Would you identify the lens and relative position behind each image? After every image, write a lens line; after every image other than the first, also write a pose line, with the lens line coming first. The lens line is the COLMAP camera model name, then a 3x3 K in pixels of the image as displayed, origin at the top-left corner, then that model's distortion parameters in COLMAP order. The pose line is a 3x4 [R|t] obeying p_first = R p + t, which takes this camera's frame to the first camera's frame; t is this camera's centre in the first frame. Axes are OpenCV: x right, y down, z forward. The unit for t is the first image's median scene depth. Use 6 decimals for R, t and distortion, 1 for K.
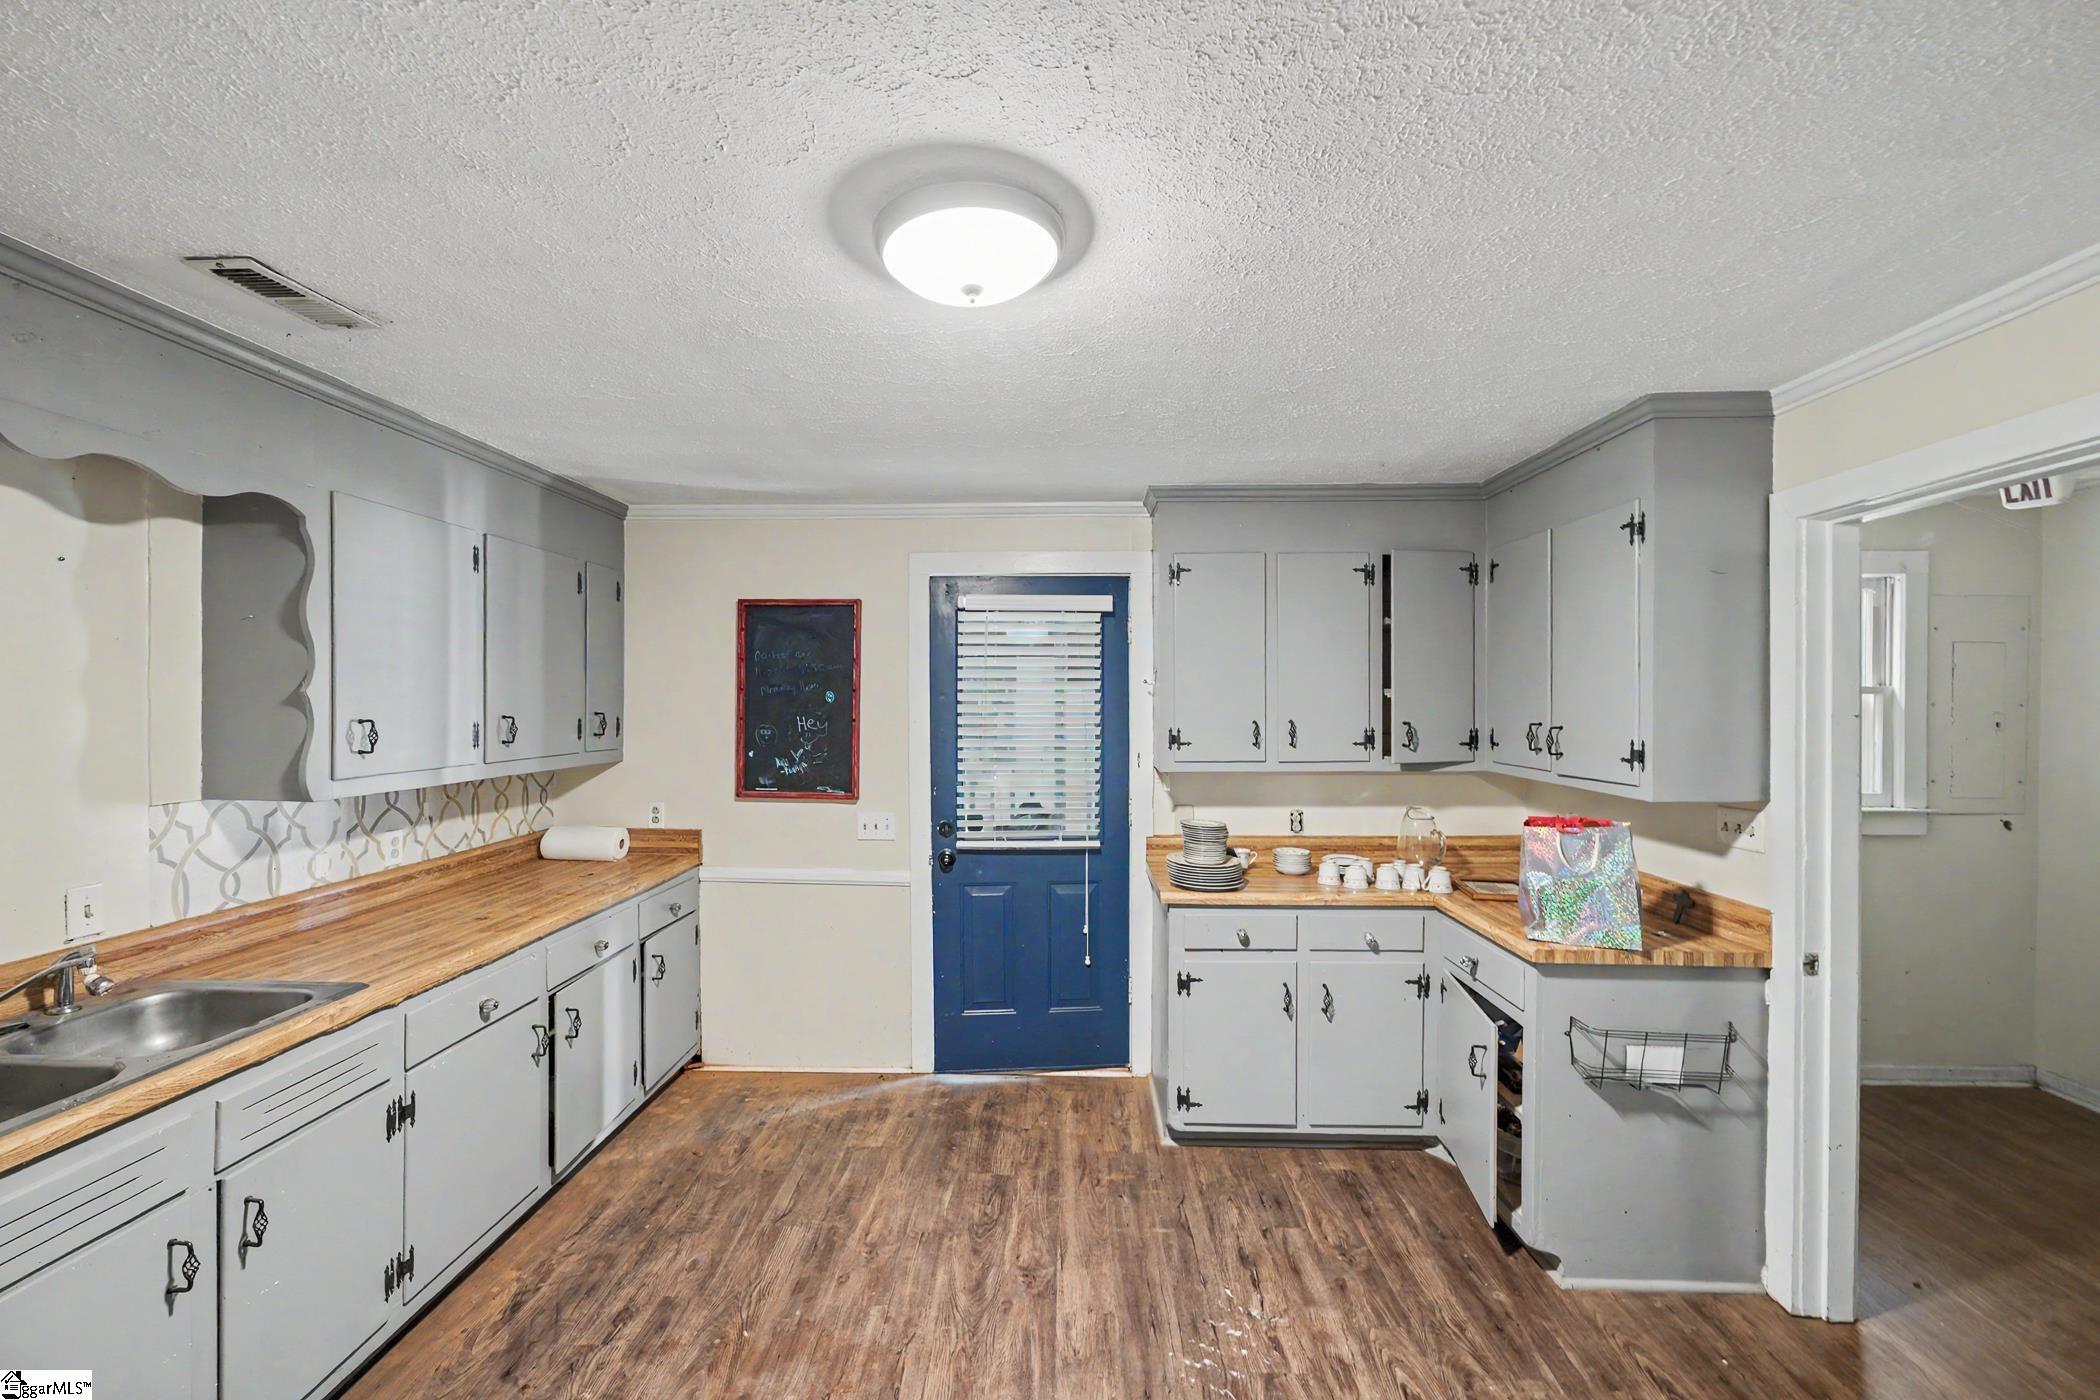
lens RADIAL K [[845.7, 0, 1039.8], [0, 845.7, 702.0], [0, 0, 1]] dist [-0.000230, 0.000694]
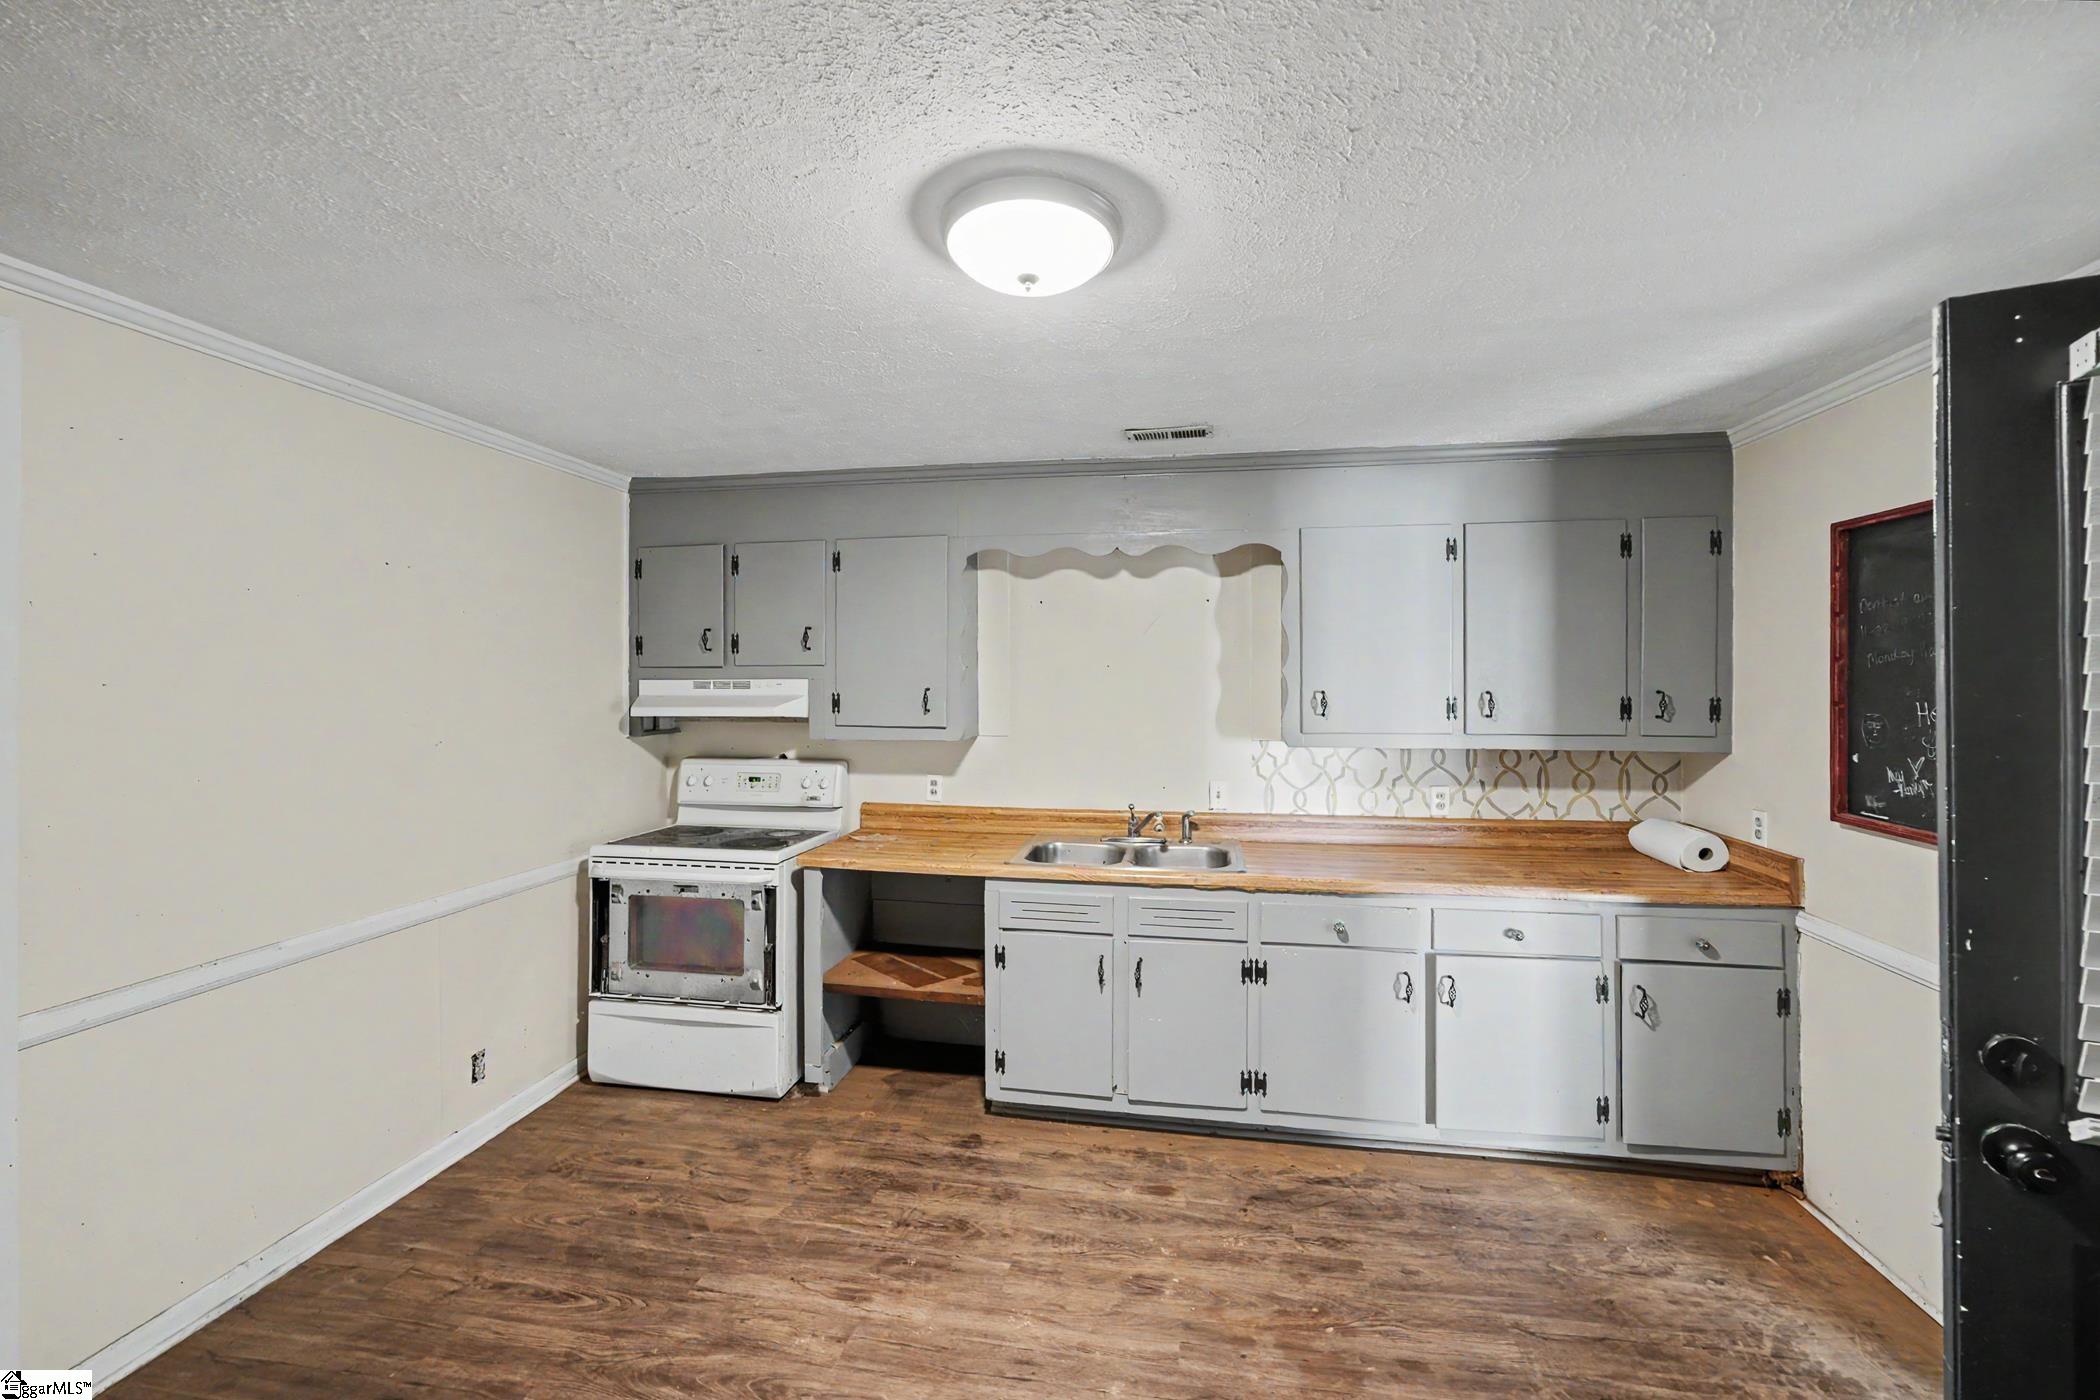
lens RADIAL K [[845.7, 0, 1043.0], [0, 845.7, 681.5], [0, 0, 1]] dist [-0.000230, 0.000694]
pose [[-0.135871, -0.002010, -0.990725, 0.506756], [-0.002889, 0.999994, -0.001632, 0.007666], [0.990722, 0.002640, -0.135876, 0.623789]]
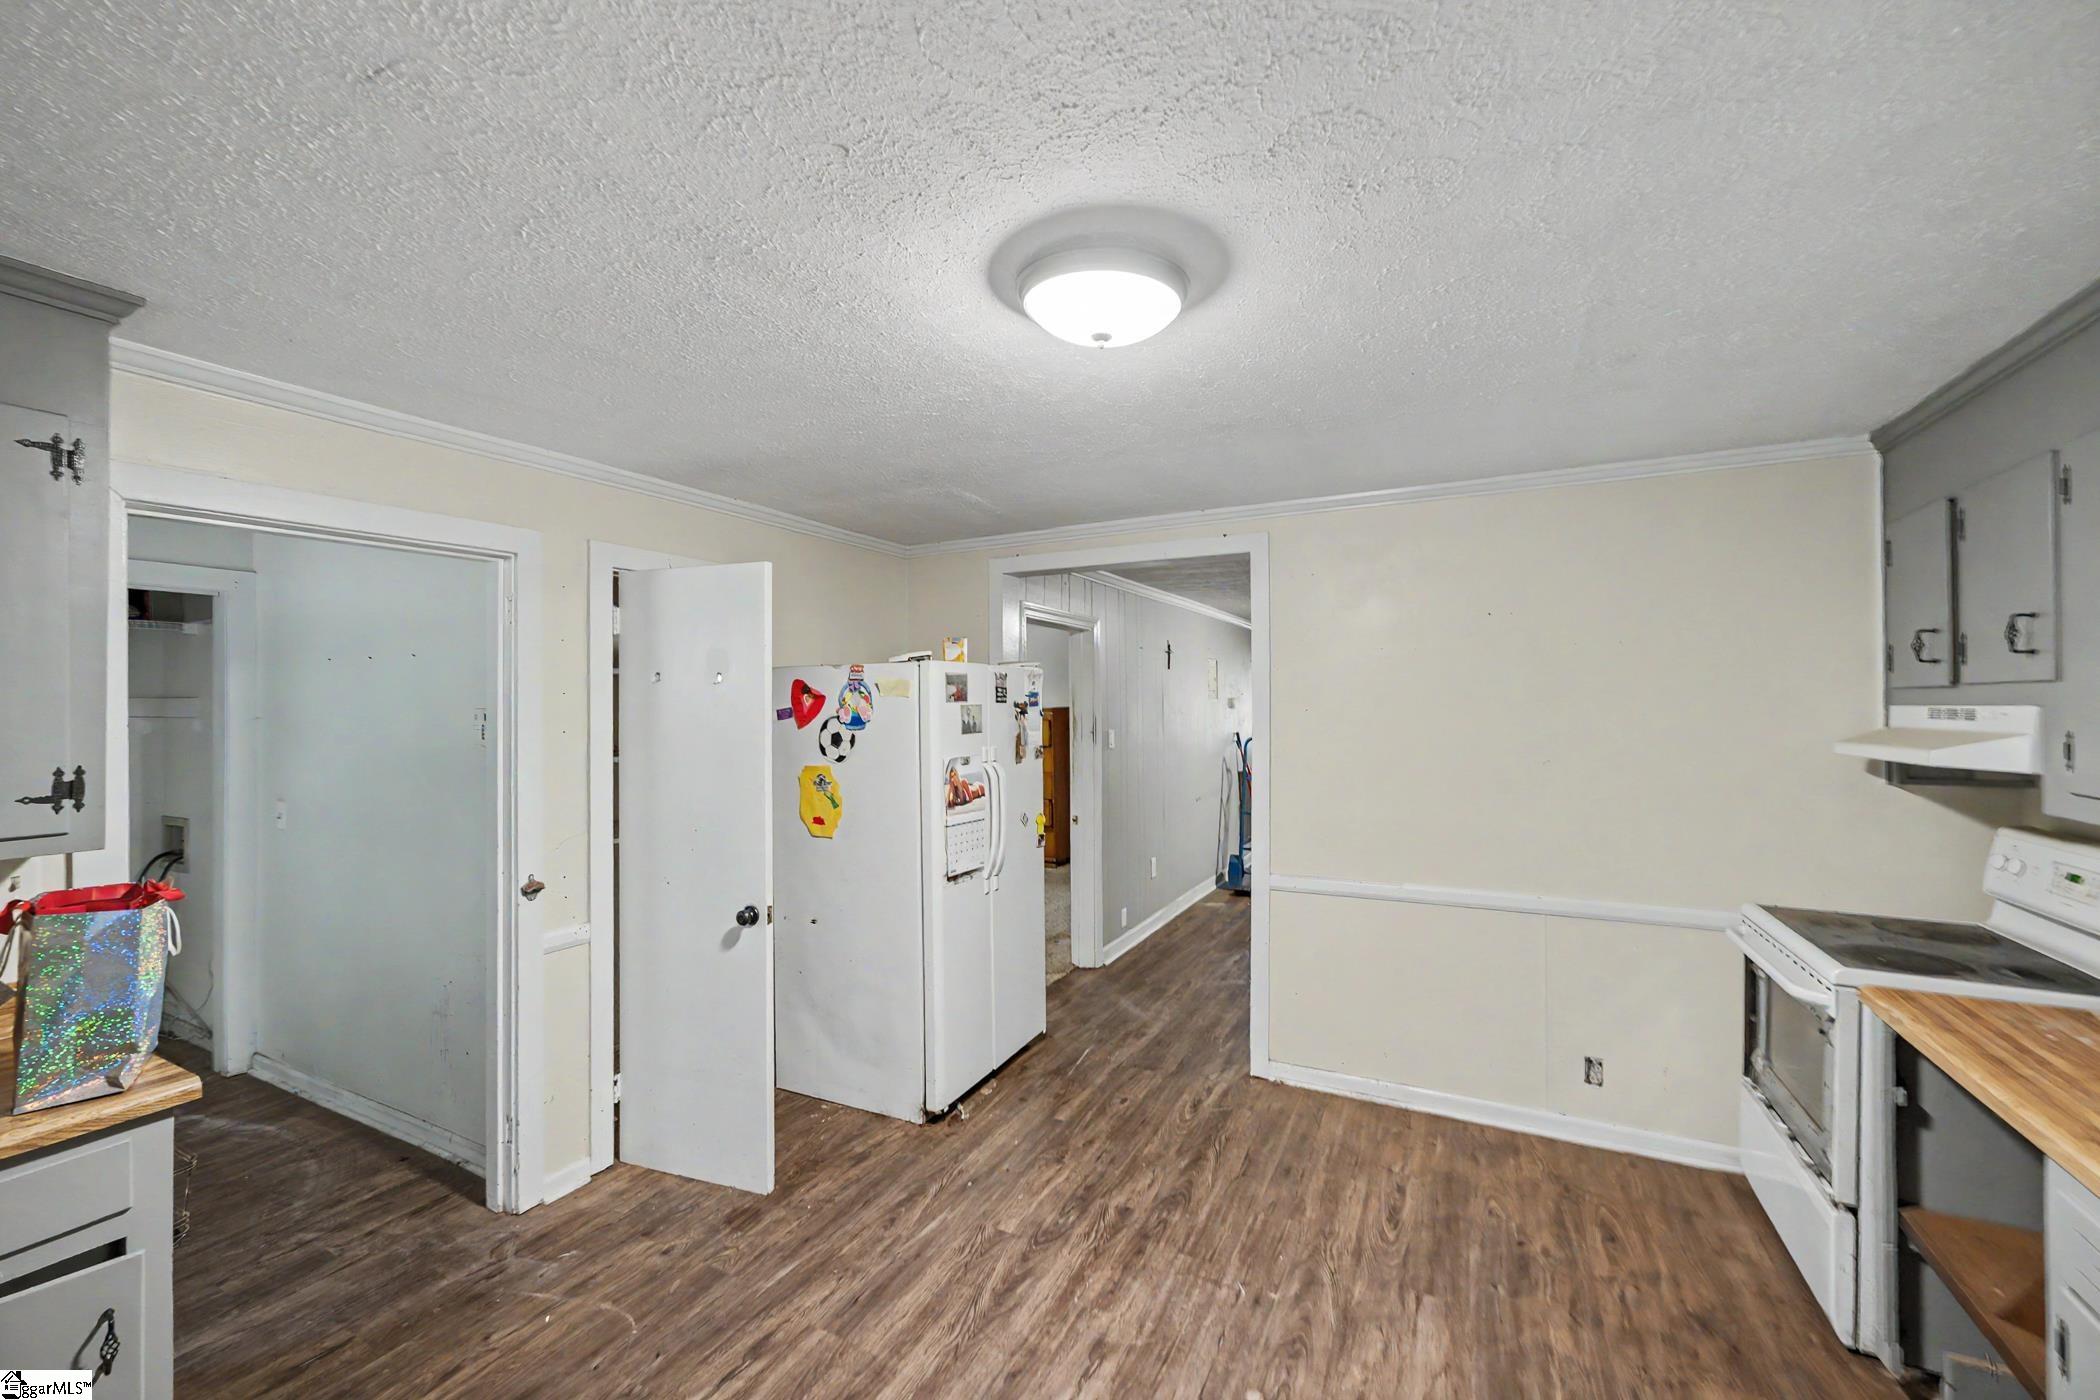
lens RADIAL K [[845.7, 0, 1054.2], [0, 845.7, 703.0], [0, 0, 1]] dist [-0.000230, 0.000694]
pose [[-0.906521, 0.004222, 0.422140, -0.262253], [0.004842, 0.999988, 0.000396, -0.002806], [-0.422133, 0.002403, -0.906531, 1.090986]]
